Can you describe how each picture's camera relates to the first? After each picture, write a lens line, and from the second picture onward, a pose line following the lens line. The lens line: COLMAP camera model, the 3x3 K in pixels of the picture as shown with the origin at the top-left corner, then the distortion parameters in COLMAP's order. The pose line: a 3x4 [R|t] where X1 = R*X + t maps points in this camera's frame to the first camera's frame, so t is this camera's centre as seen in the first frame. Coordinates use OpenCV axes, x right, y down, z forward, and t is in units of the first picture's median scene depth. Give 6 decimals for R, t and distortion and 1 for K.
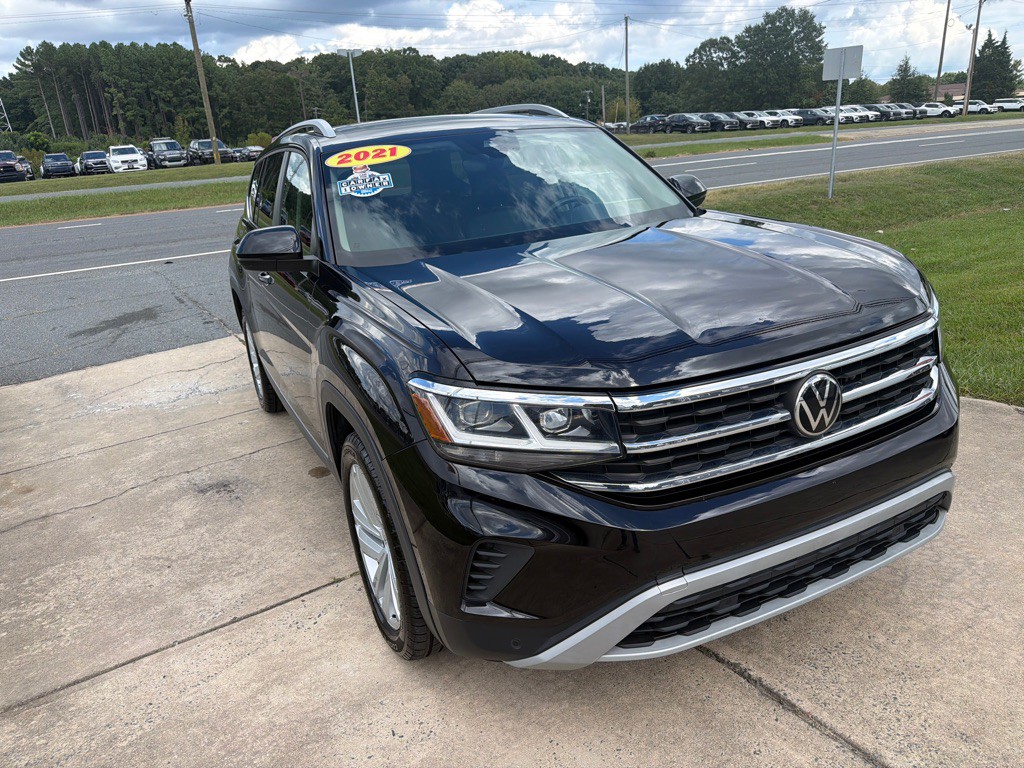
lens RADIAL K [[731.3, 0, 514.1], [0, 731.3, 392.3], [0, 0, 1]] dist [0.006426, -0.010464]
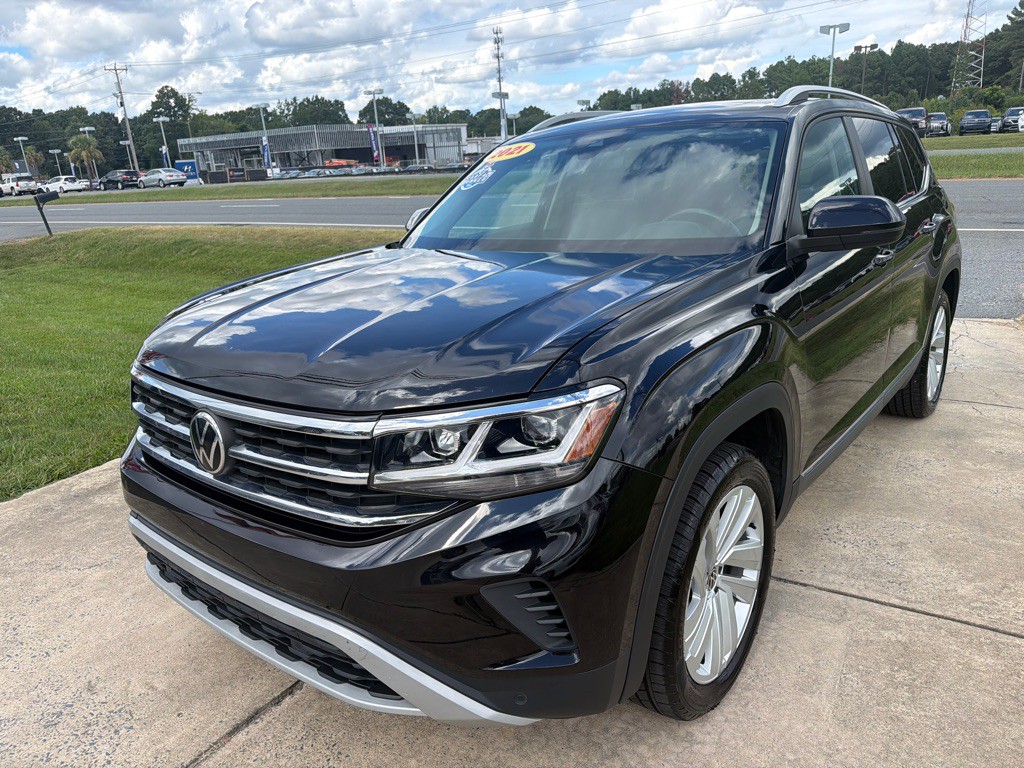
lens RADIAL K [[737.7, 0, 515.1], [0, 737.7, 392.4], [0, 0, 1]] dist [0.001590, -0.004406]
pose [[0.436900, 0.319095, -0.841009, 0.869328], [-0.273081, 0.937889, 0.213989, -0.229800], [0.857056, 0.136171, 0.496903, 0.522517]]
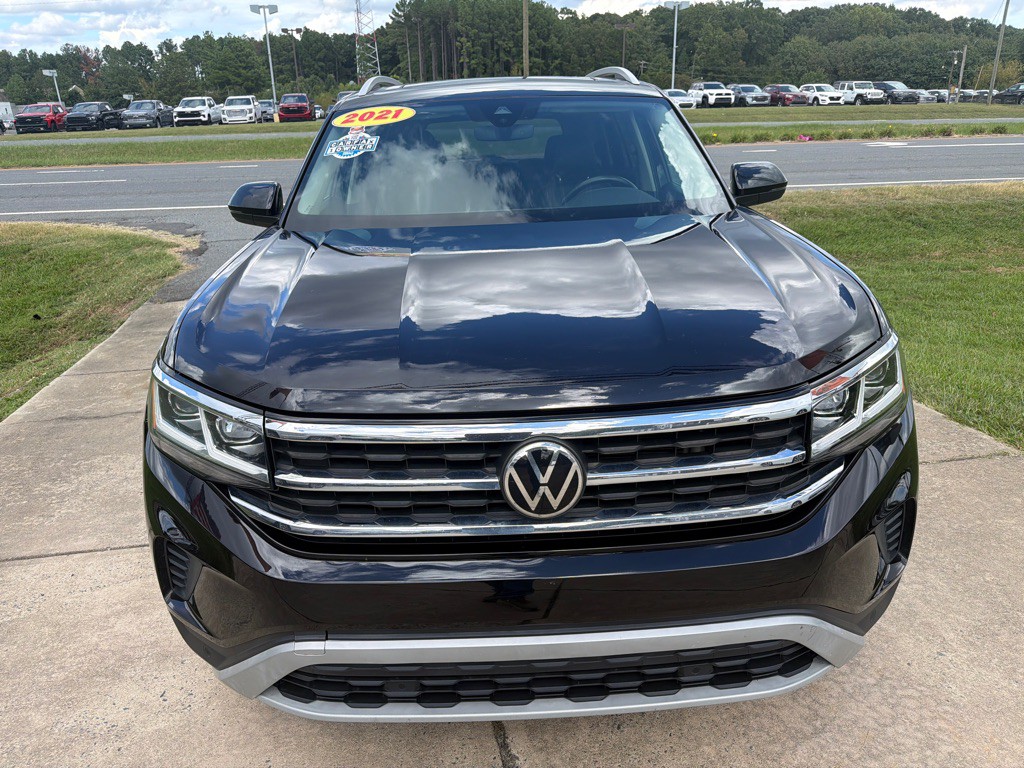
lens RADIAL K [[737.2, 0, 512.0], [0, 737.2, 384.0], [0, 0, 1]] dist [0.000799, -0.004084]
pose [[0.913780, 0.186751, -0.360735, 0.395984], [-0.171941, 0.982396, 0.073038, -0.081251], [0.368024, -0.004716, 0.929804, 0.165170]]
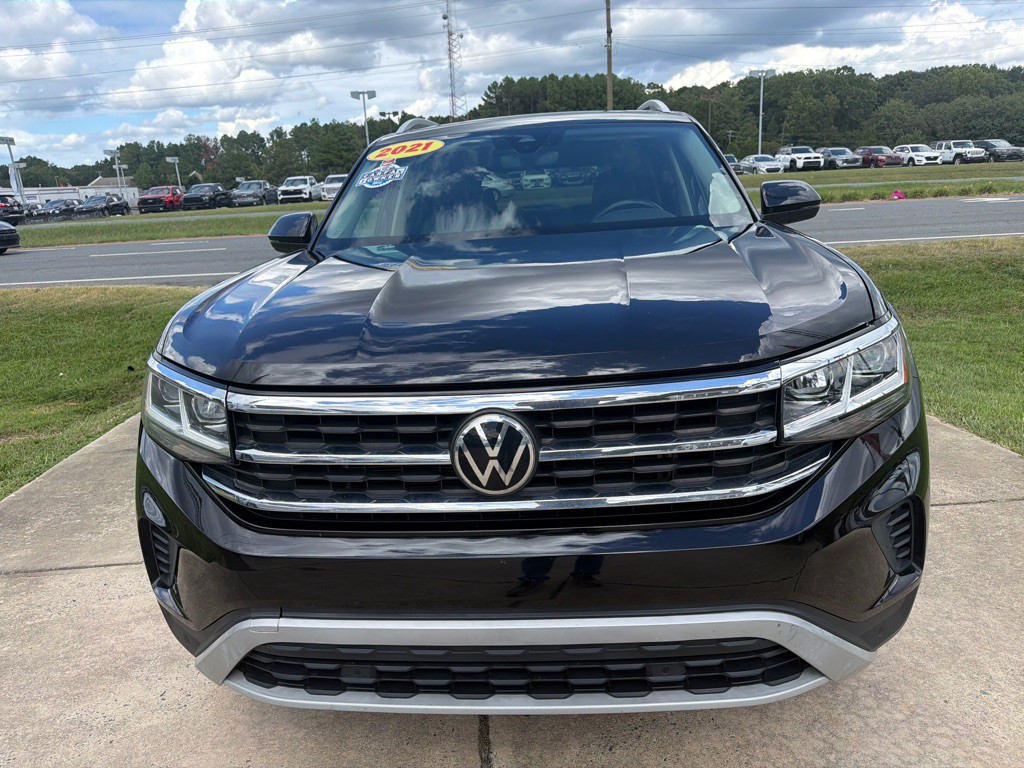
lens RADIAL K [[737.7, 0, 515.1], [0, 737.7, 392.4], [0, 0, 1]] dist [0.001590, -0.004406]
pose [[0.864492, 0.159536, -0.476657, 0.480611], [-0.174152, 0.984624, 0.013699, -0.036310], [0.471513, 0.071168, 0.878983, 0.209922]]
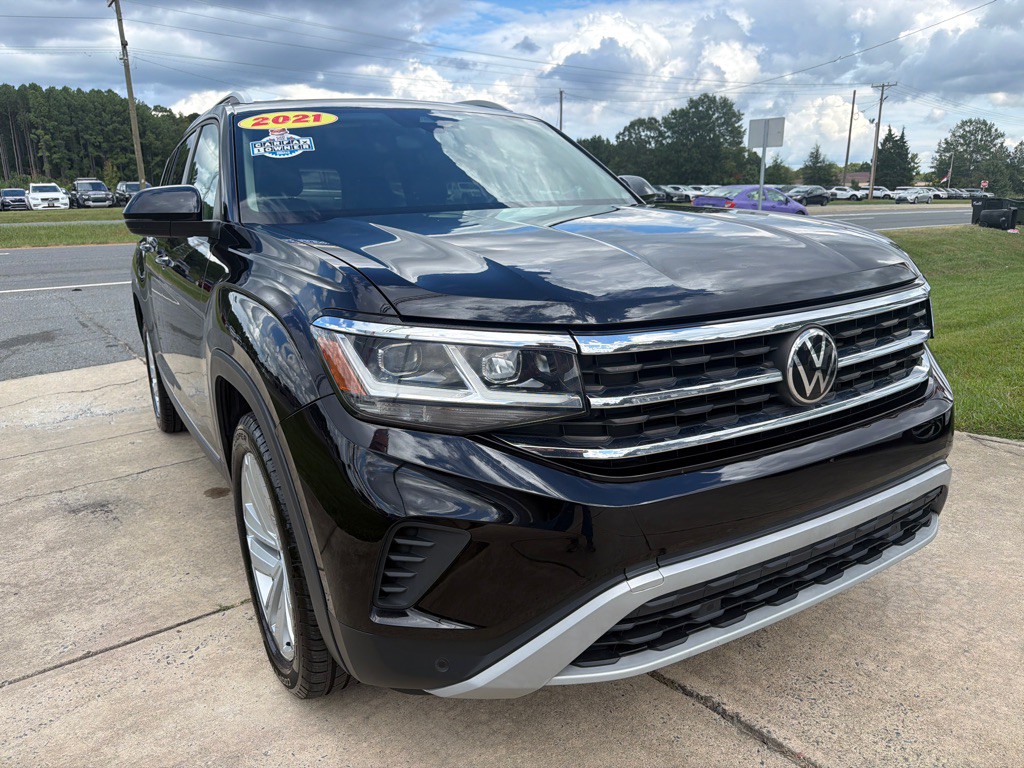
lens RADIAL K [[734.5, 0, 512.0], [0, 734.5, 384.0], [0, 0, 1]] dist [-0.009658, 0.003241]
pose [[0.995471, 0.027605, 0.090968, -0.001284], [-0.019051, 0.995429, -0.093590, 0.075463], [-0.093136, 0.091433, 0.991446, 0.125252]]
